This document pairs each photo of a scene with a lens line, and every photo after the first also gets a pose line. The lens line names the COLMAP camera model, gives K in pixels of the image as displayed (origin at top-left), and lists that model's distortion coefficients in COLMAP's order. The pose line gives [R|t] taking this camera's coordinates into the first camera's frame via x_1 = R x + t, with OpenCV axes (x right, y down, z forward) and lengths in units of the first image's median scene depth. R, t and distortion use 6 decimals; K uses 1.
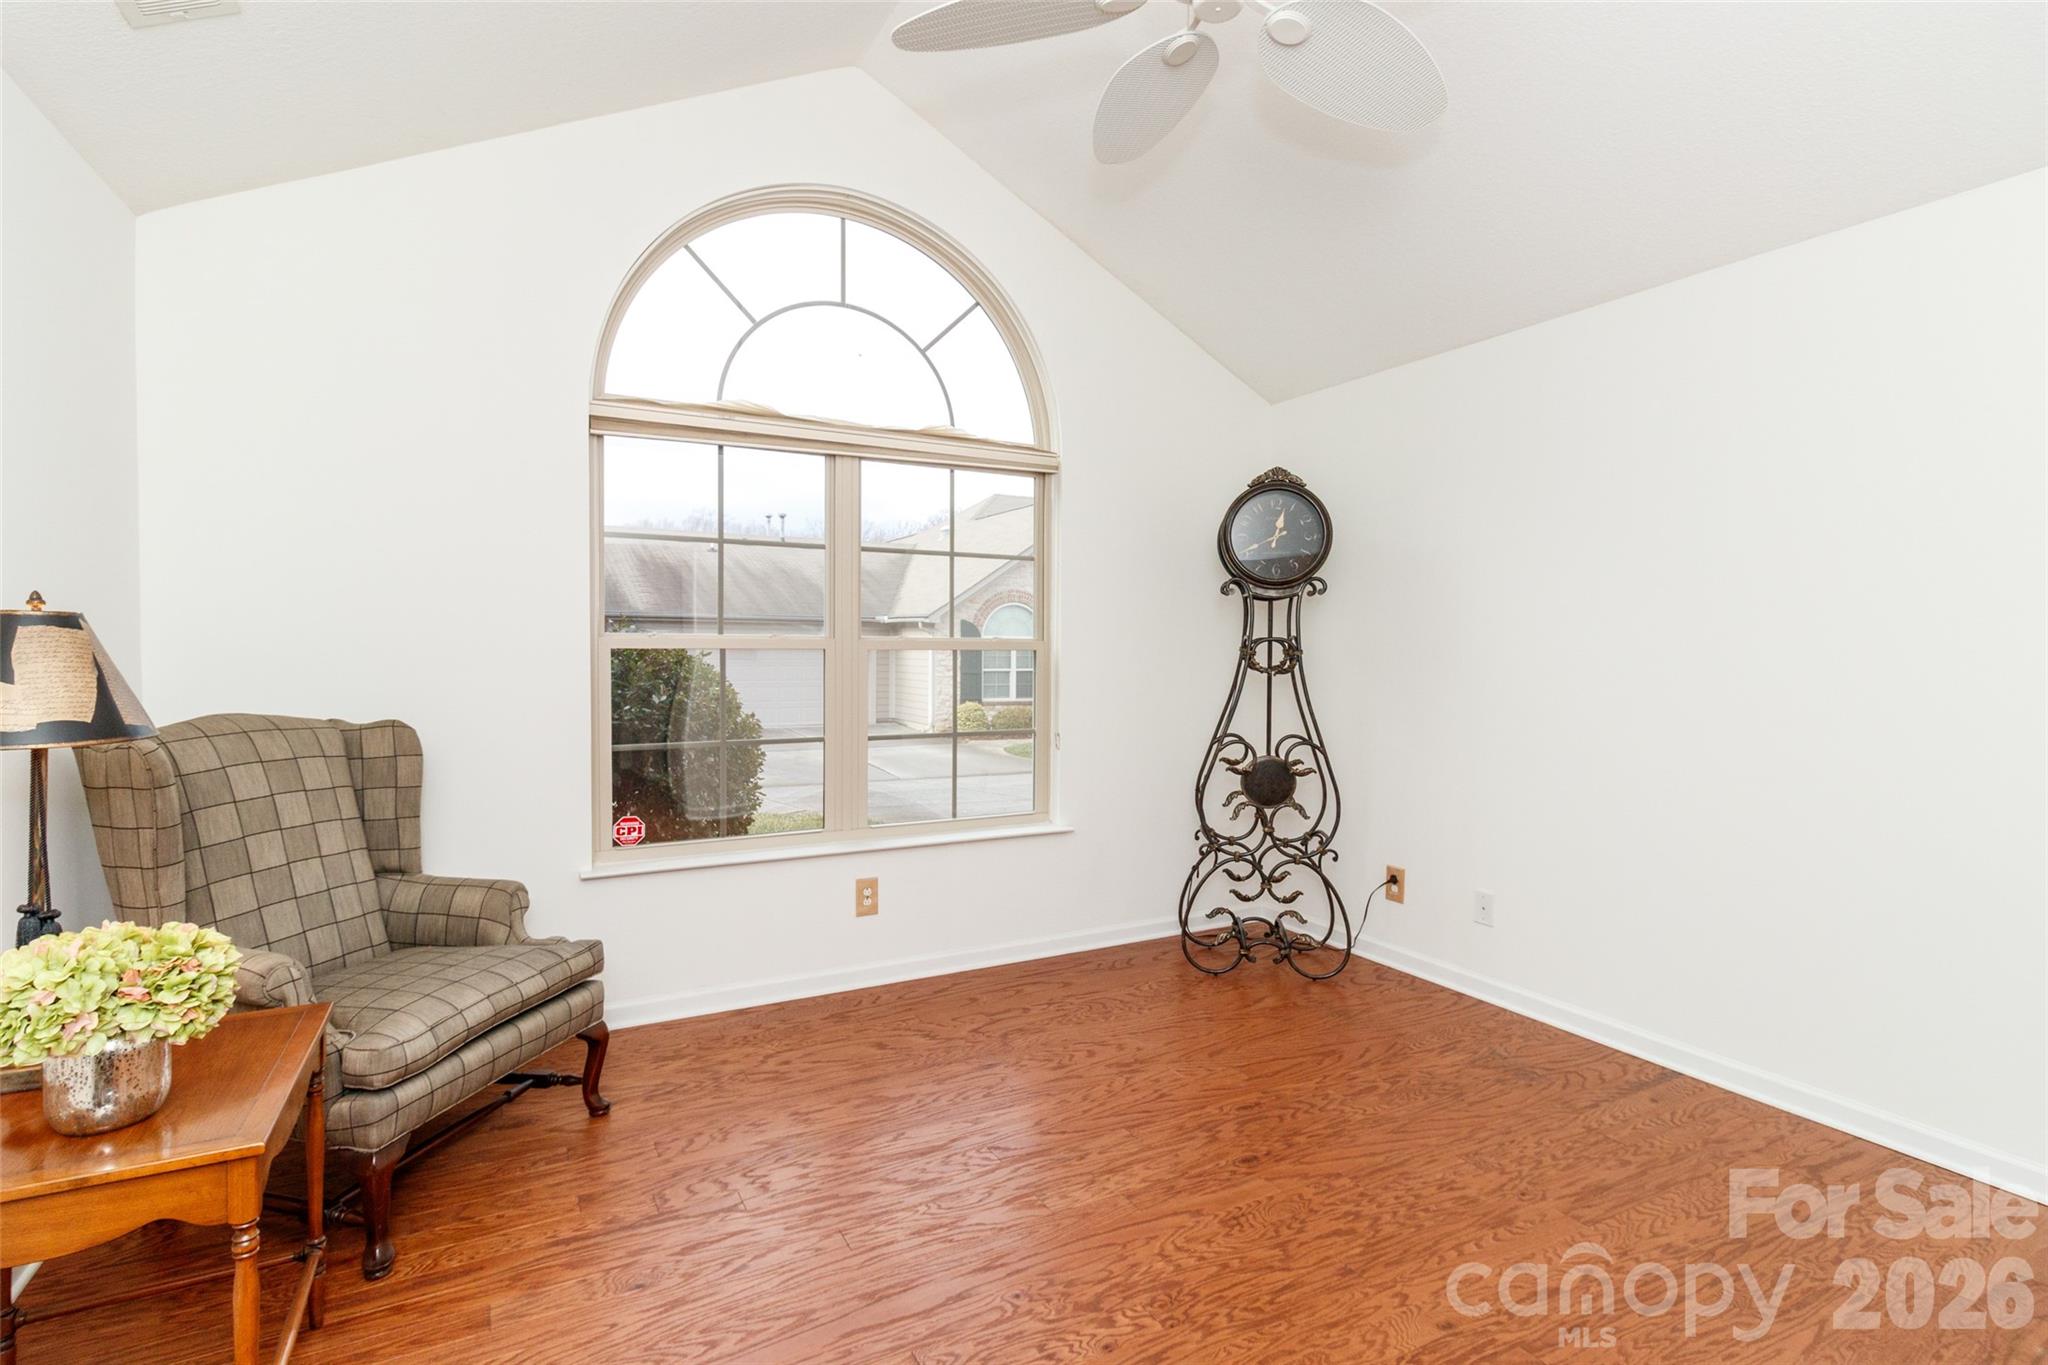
lens RADIAL K [[959.9, 0, 1024.0], [0, 959.9, 682.5], [0, 0, 1]] dist [-0.001650, 0.000114]
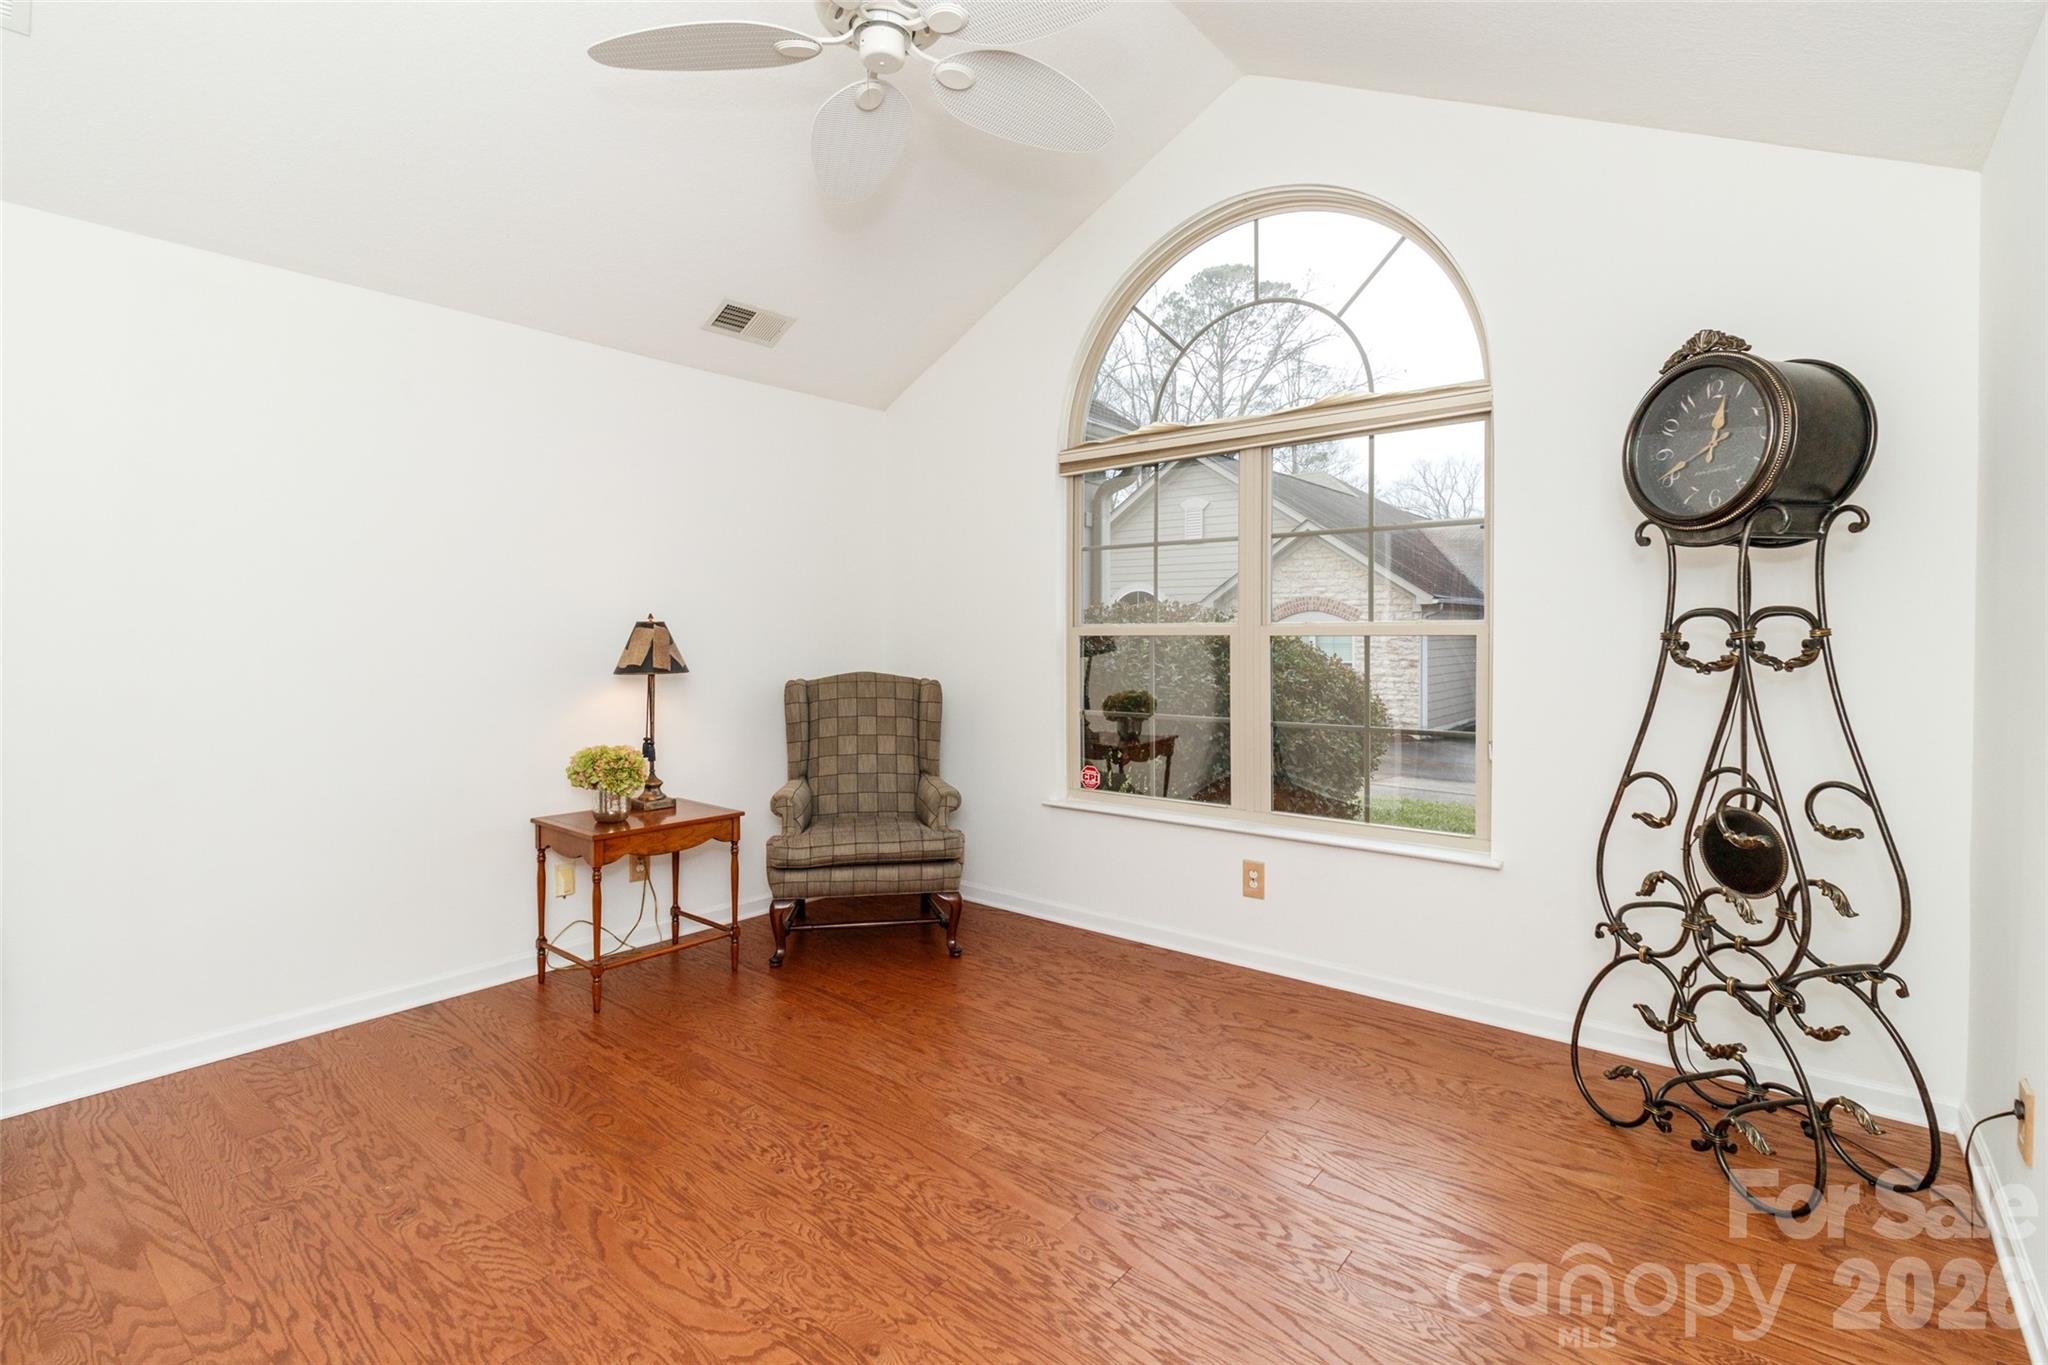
lens RADIAL K [[961.2, 0, 1023.7], [0, 961.2, 660.0], [0, 0, 1]] dist [-0.000639, 0.000016]
pose [[0.383969, 0.016704, -0.923195, 0.742339], [-0.029446, 0.999549, 0.005839, -0.007718], [0.922876, 0.024943, 0.384288, 0.416762]]
